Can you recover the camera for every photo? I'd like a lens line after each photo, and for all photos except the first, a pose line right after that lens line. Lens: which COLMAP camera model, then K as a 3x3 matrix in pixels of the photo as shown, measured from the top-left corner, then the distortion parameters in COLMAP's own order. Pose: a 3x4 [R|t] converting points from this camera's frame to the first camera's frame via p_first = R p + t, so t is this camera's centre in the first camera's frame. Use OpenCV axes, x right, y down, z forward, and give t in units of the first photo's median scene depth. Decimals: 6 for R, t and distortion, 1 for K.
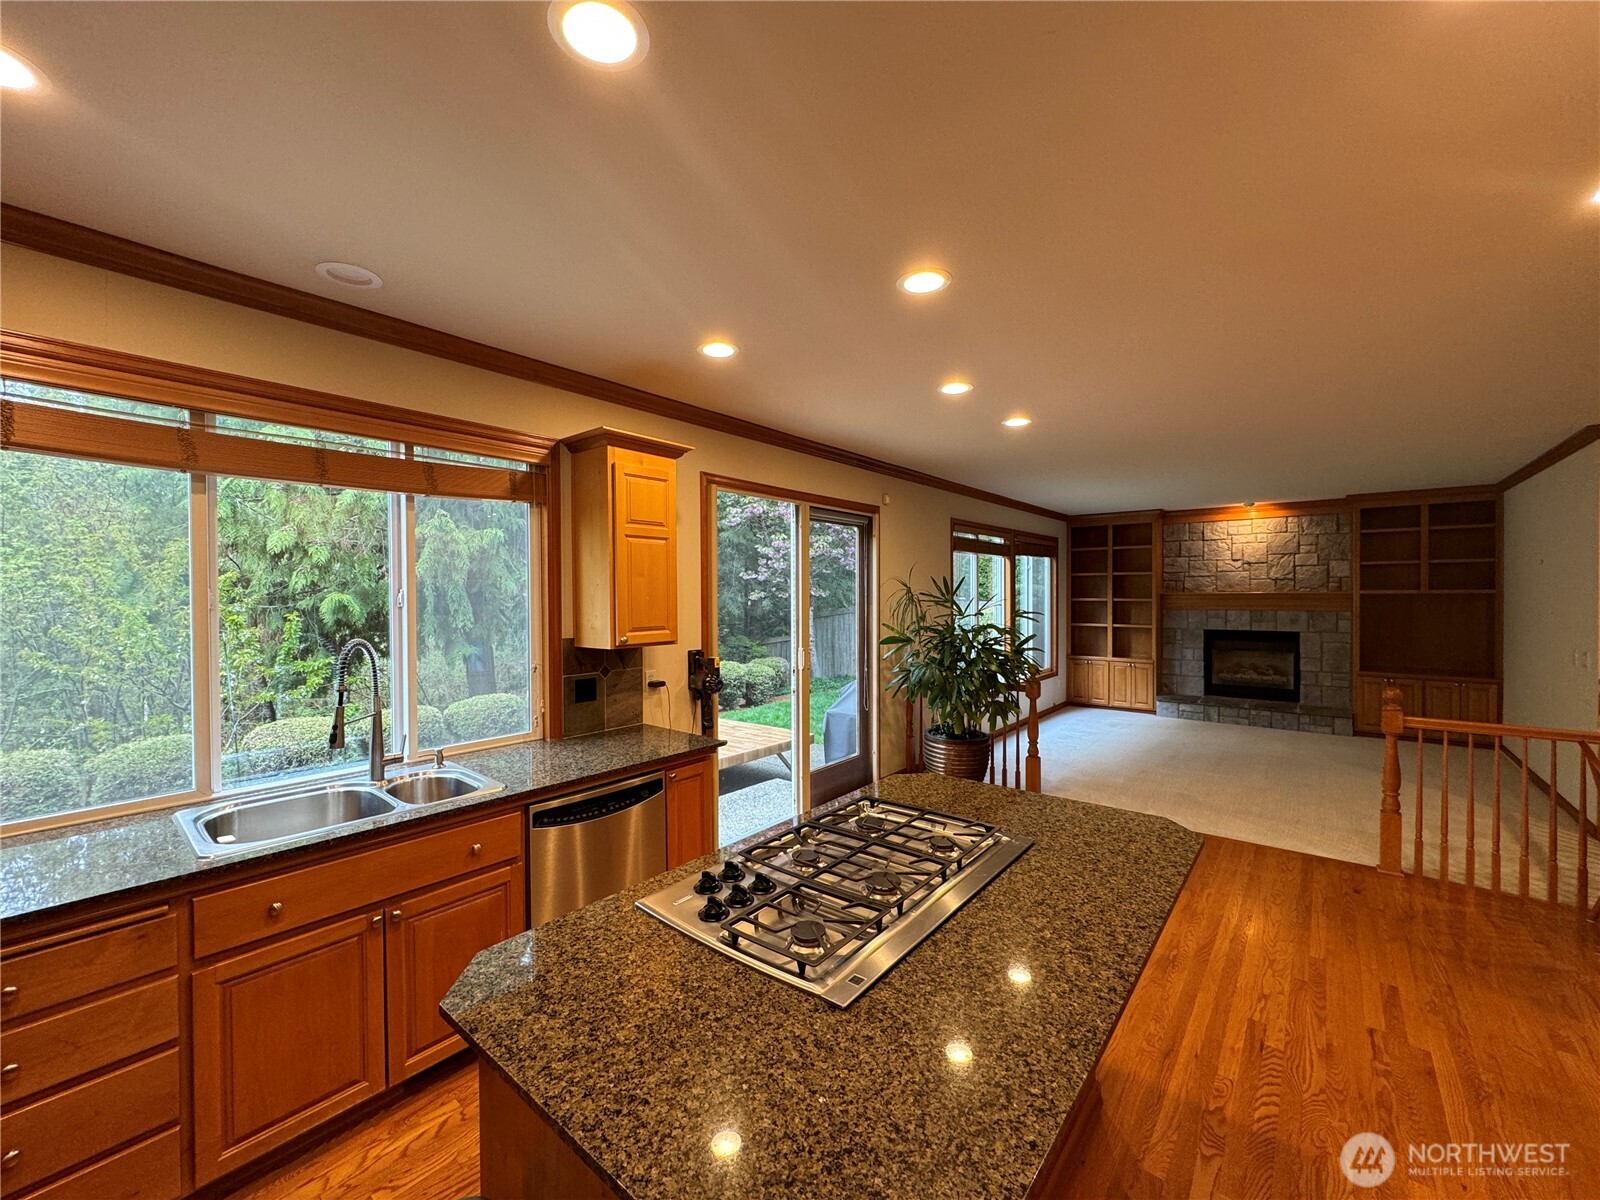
lens RADIAL K [[640.0, 0, 797.2], [0, 640.0, 599.2], [0, 0, 1]] dist [-0.003061, -0.000352]
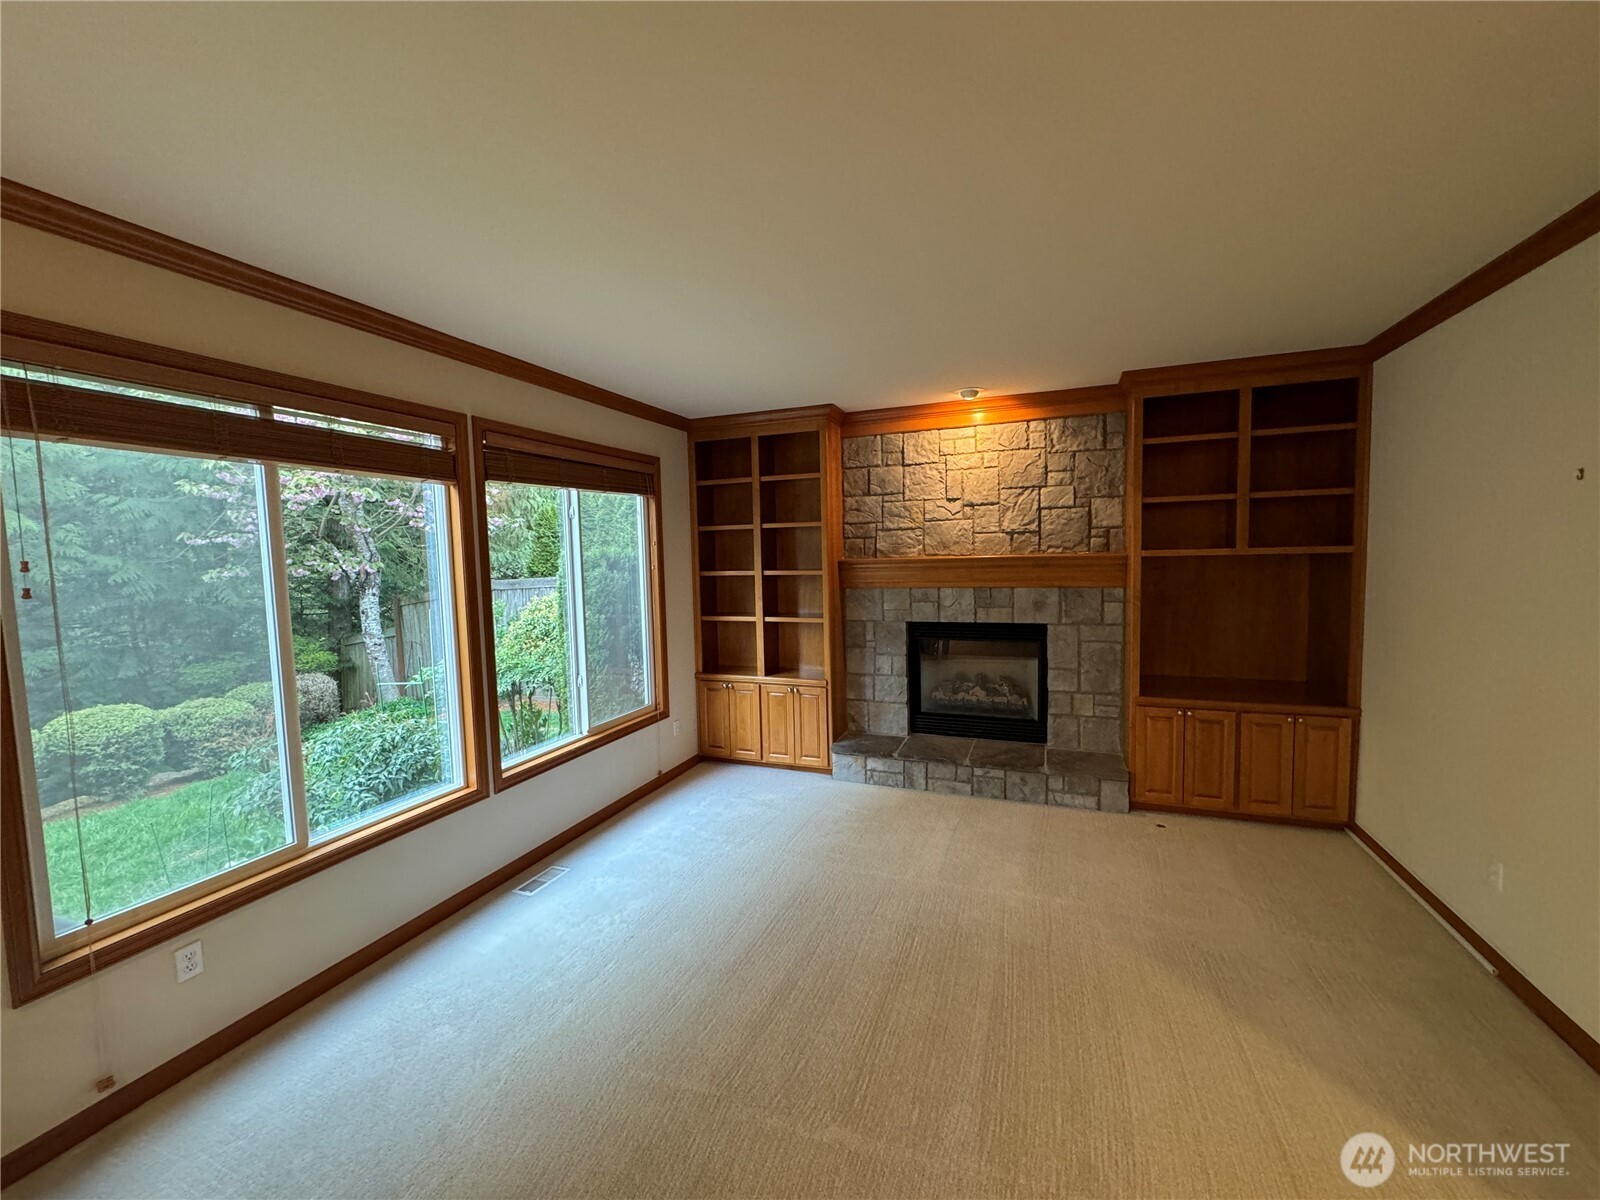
lens RADIAL K [[640.0, 0, 800.1], [0, 640.0, 598.6], [0, 0, 1]] dist [-0.003061, -0.000352]
pose [[0.948803, -0.040689, 0.313236, 0.382067], [0.022641, 0.997878, 0.061041, -0.011372], [-0.315055, -0.050824, 0.947712, 0.506768]]
